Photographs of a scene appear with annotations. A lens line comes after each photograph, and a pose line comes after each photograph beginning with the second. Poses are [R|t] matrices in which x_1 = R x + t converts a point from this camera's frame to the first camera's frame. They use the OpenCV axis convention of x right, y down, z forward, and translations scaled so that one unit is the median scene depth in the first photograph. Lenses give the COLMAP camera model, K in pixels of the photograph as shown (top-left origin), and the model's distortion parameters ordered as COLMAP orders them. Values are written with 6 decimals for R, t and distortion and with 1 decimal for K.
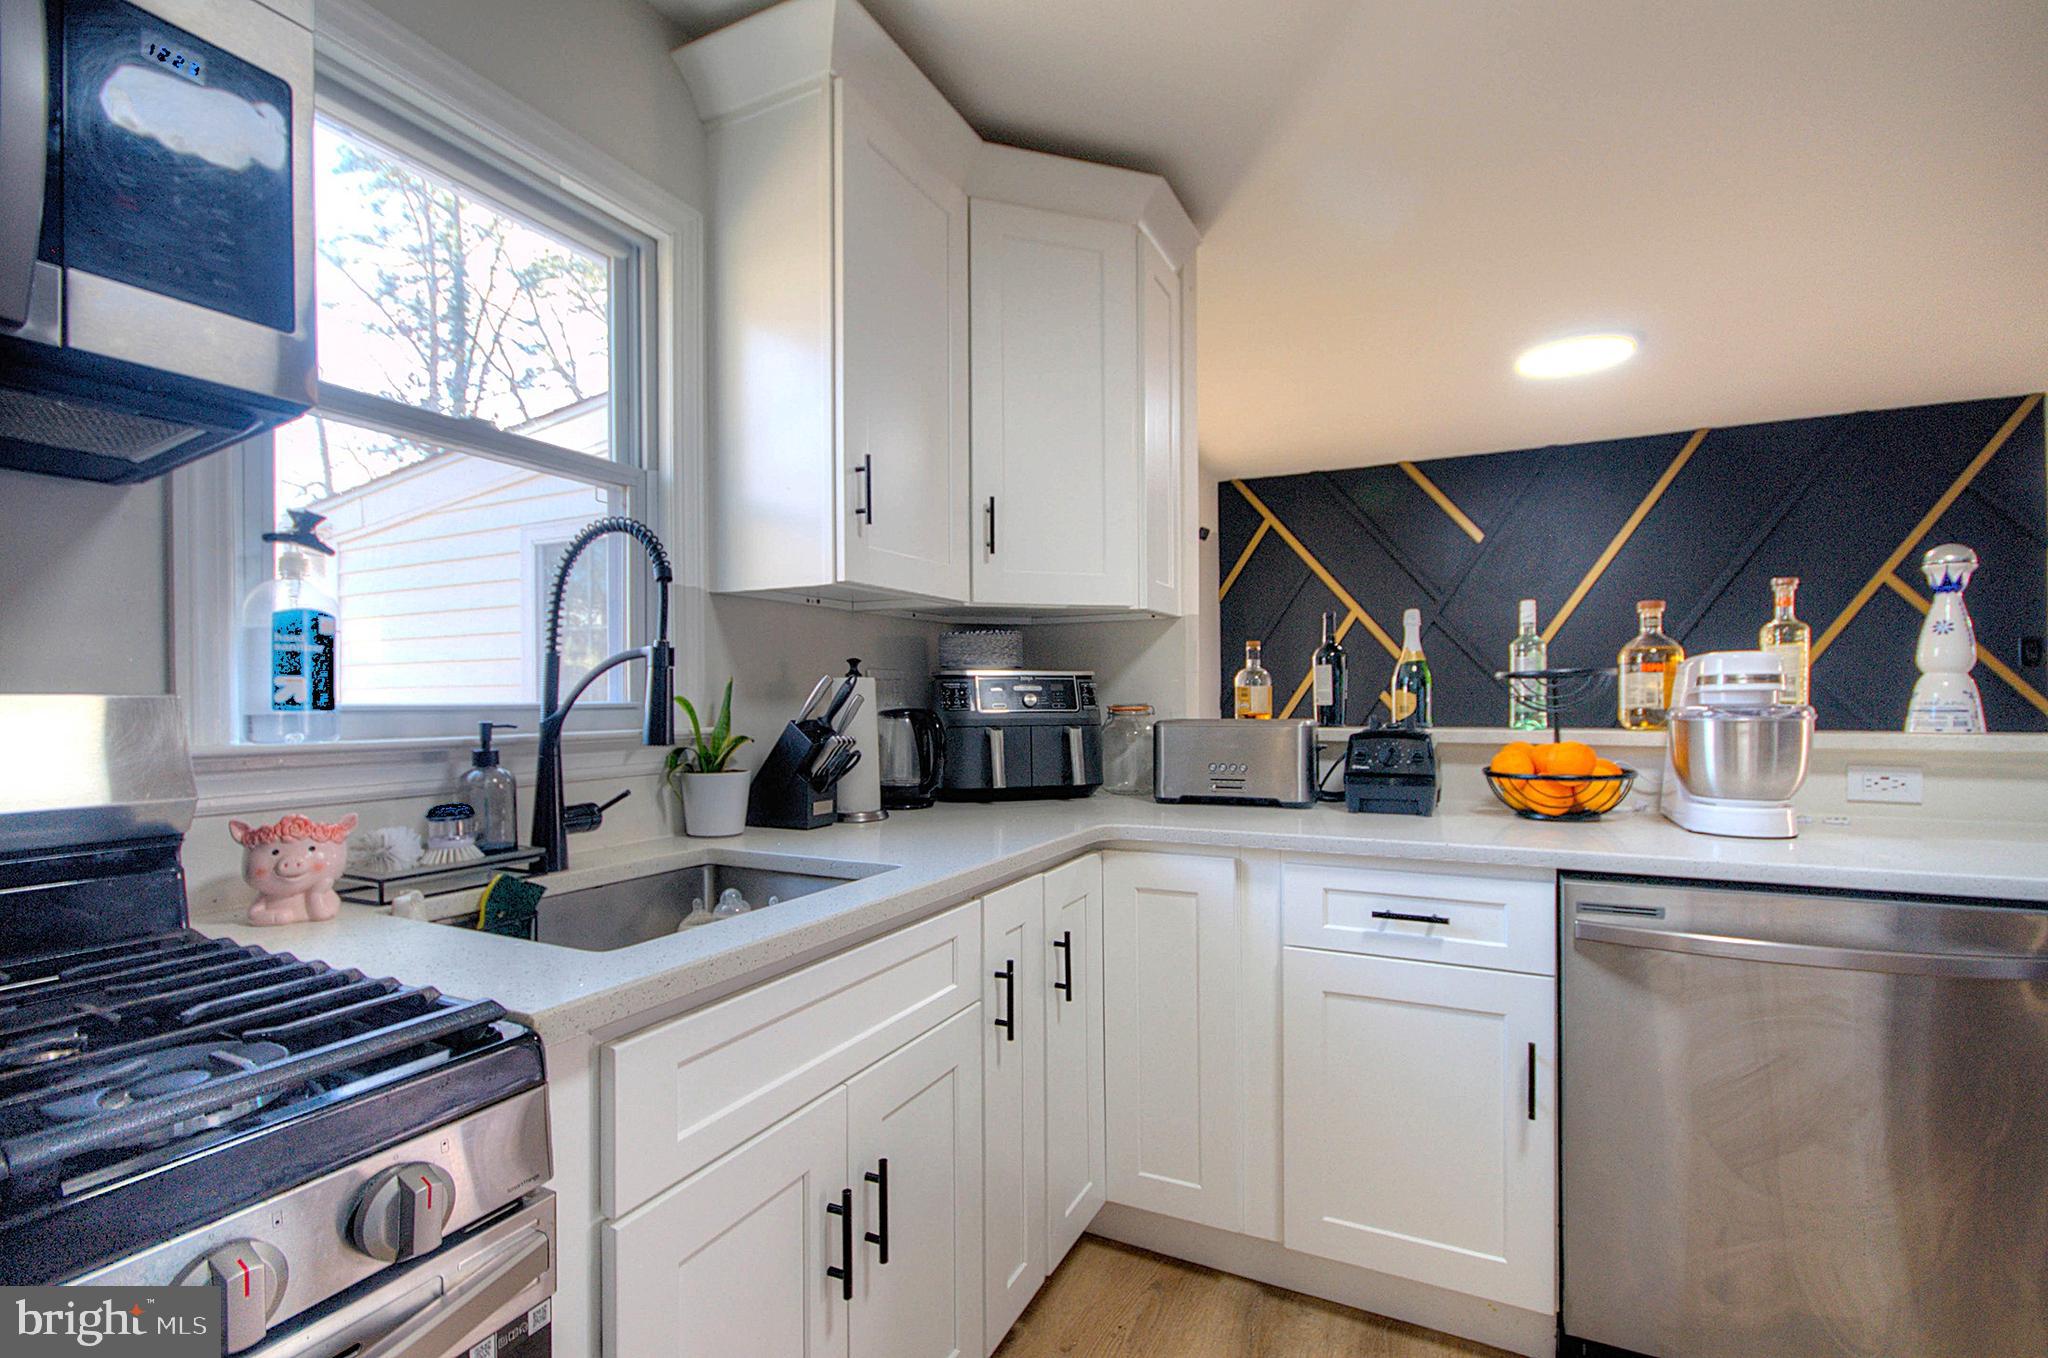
lens RADIAL K [[918.7, 0, 1019.5], [0, 918.7, 701.7], [0, 0, 1]] dist [-0.001229, 0.000328]
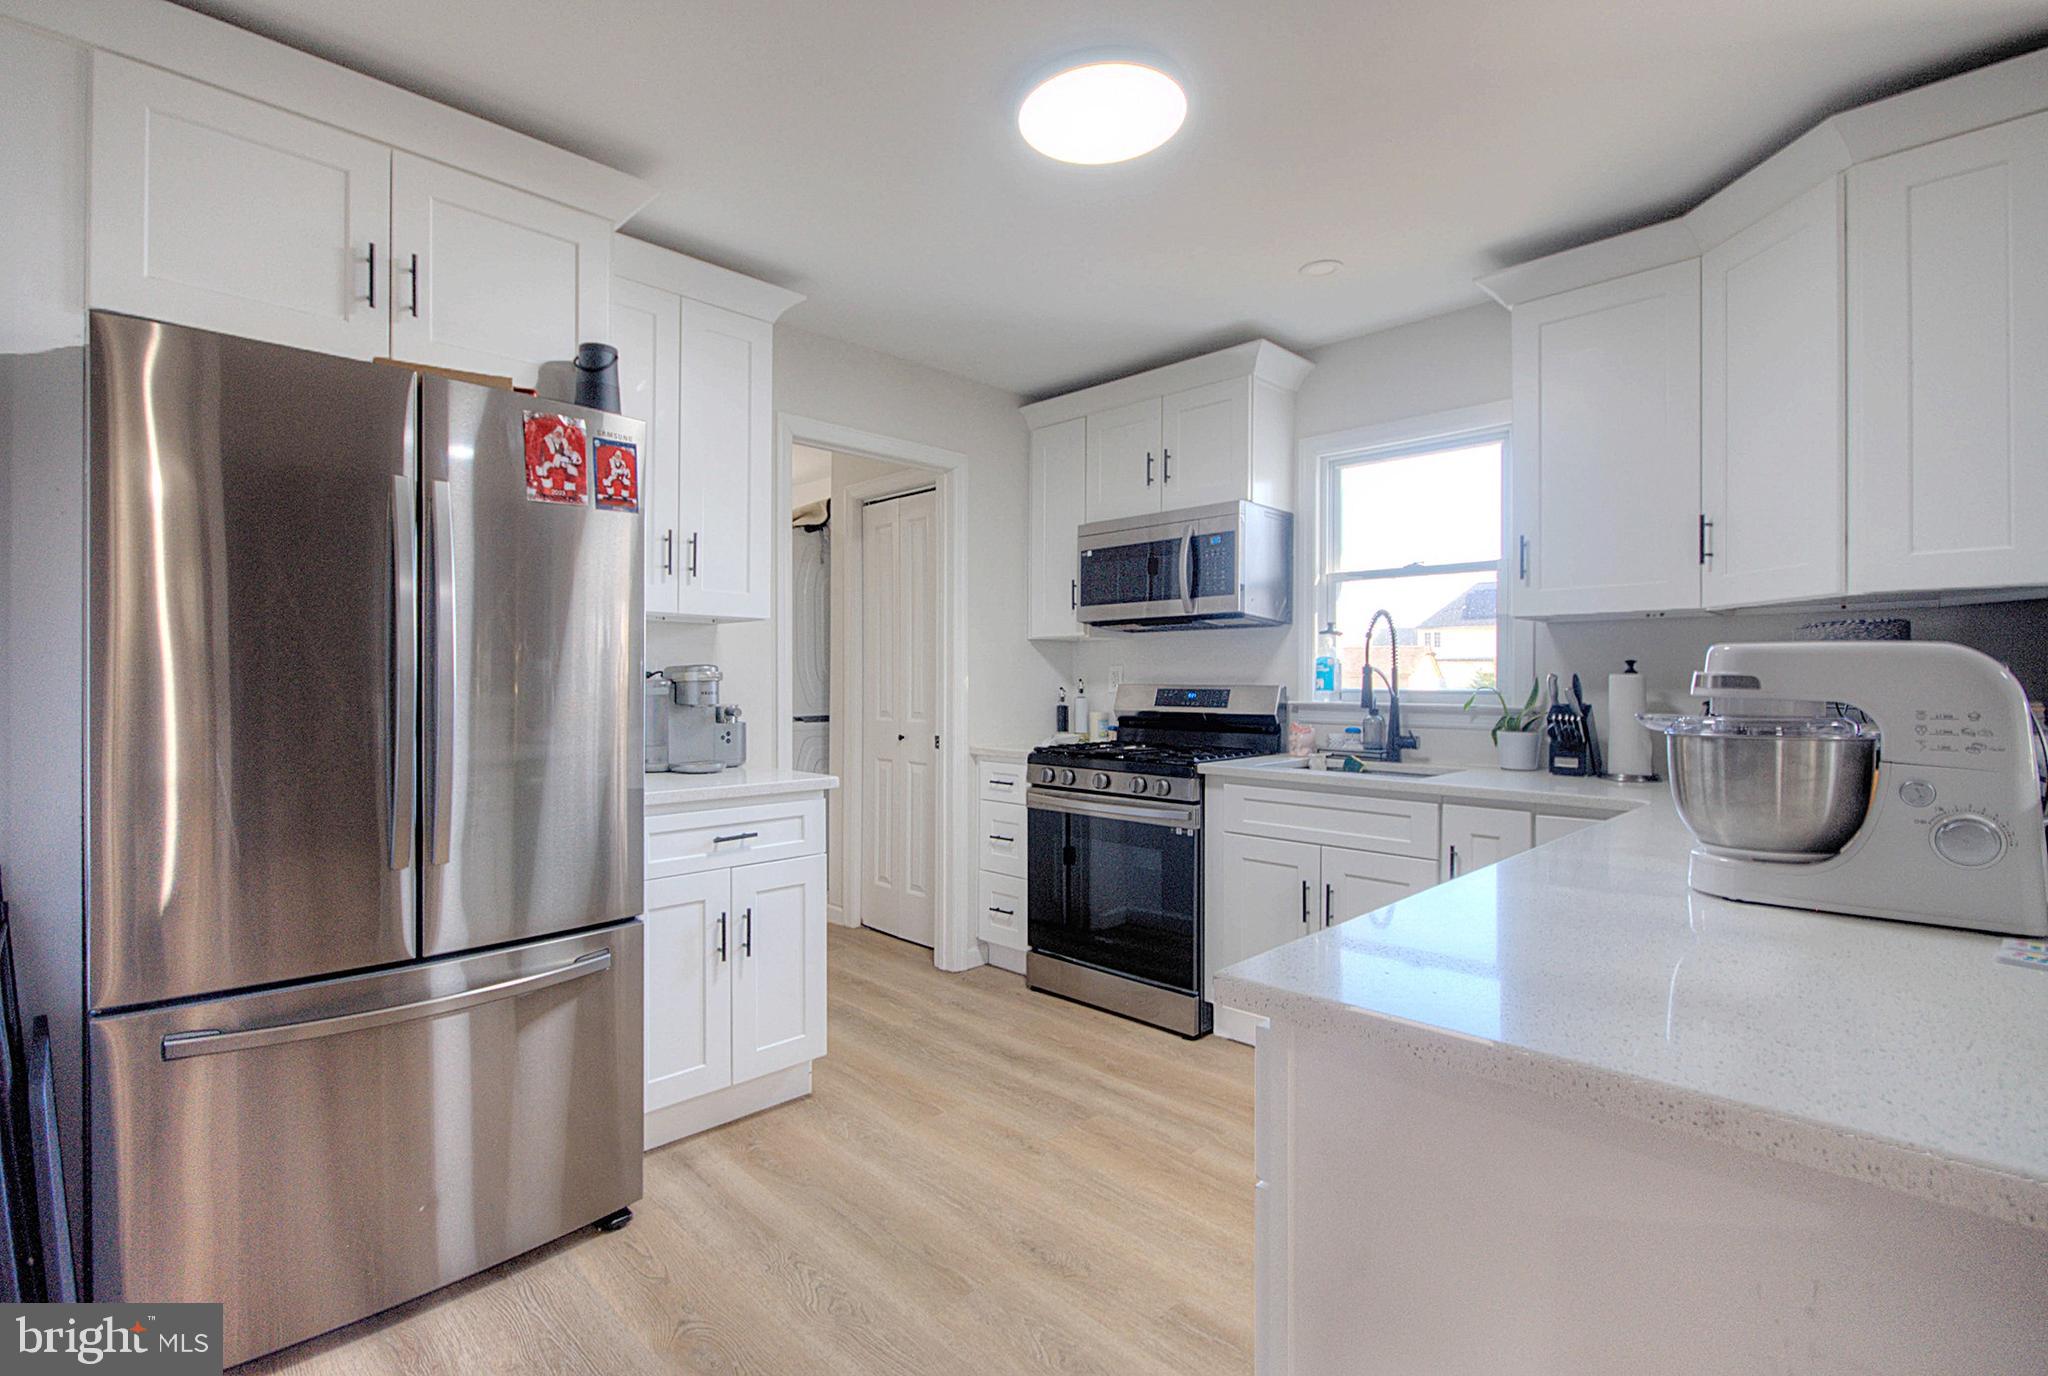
lens RADIAL K [[953.9, 0, 970.4], [0, 953.9, 687.8], [0, 0, 1]] dist [-0.002227, -0.000407]
pose [[-0.352148, 0.012676, -0.935858, 1.446022], [-0.004262, 0.999876, 0.015147, -0.023168], [0.935935, 0.009323, -0.352050, 0.575673]]
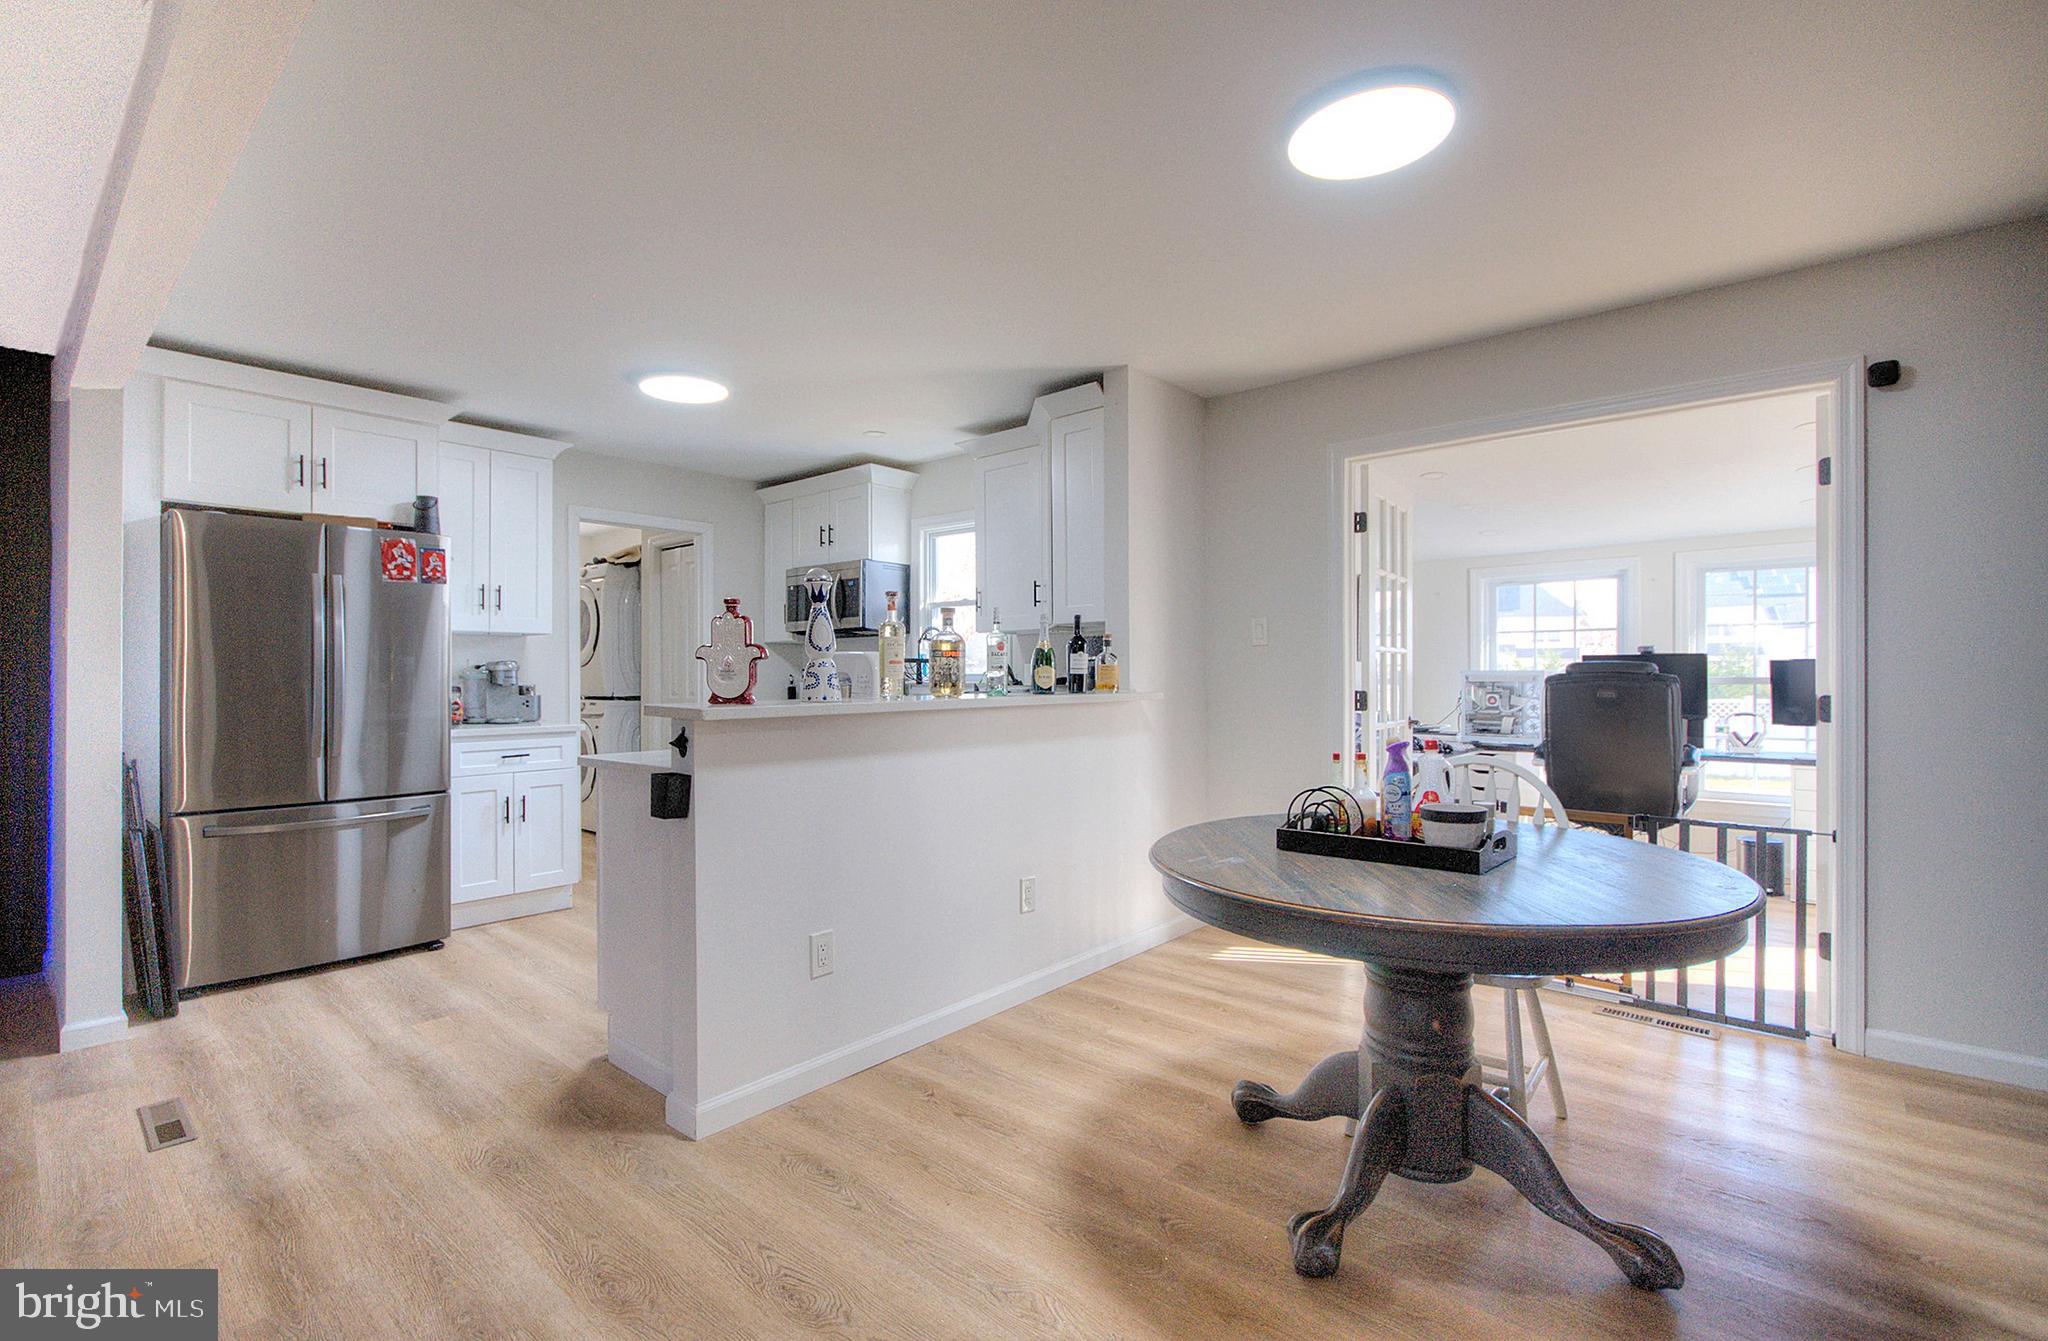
lens RADIAL K [[924.6, 0, 1009.3], [0, 924.6, 672.7], [0, 0, 1]] dist [-0.006671, -0.000031]
pose [[-0.265460, 0.006712, -0.964098, 2.204922], [0.001208, 0.999977, 0.006629, -0.018079], [0.964121, 0.000595, -0.265462, 1.584422]]
